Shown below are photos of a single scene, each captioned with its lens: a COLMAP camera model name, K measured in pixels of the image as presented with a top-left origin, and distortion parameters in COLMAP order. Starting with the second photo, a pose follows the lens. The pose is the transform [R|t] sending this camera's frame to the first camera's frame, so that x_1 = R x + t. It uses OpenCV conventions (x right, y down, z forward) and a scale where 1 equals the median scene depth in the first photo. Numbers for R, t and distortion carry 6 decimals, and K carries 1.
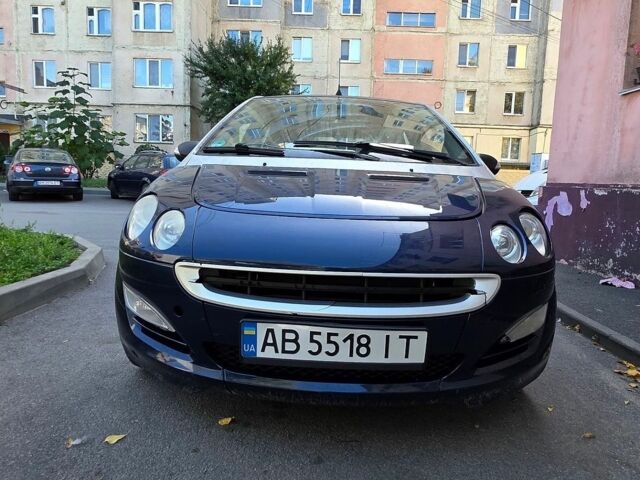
lens RADIAL K [[468.2, 0, 320.0], [0, 468.2, 240.0], [0, 0, 1]] dist [0.004985, -0.008375]
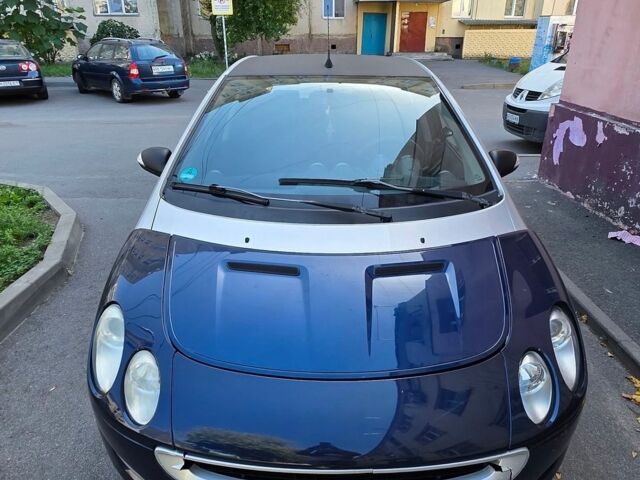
lens RADIAL K [[468.2, 0, 320.0], [0, 468.2, 240.0], [0, 0, 1]] dist [0.004985, -0.008375]
pose [[0.998857, -0.046509, 0.011055, 0.000850], [0.041405, 0.957262, 0.286242, -0.159354], [-0.023895, -0.285457, 0.958094, 0.080188]]
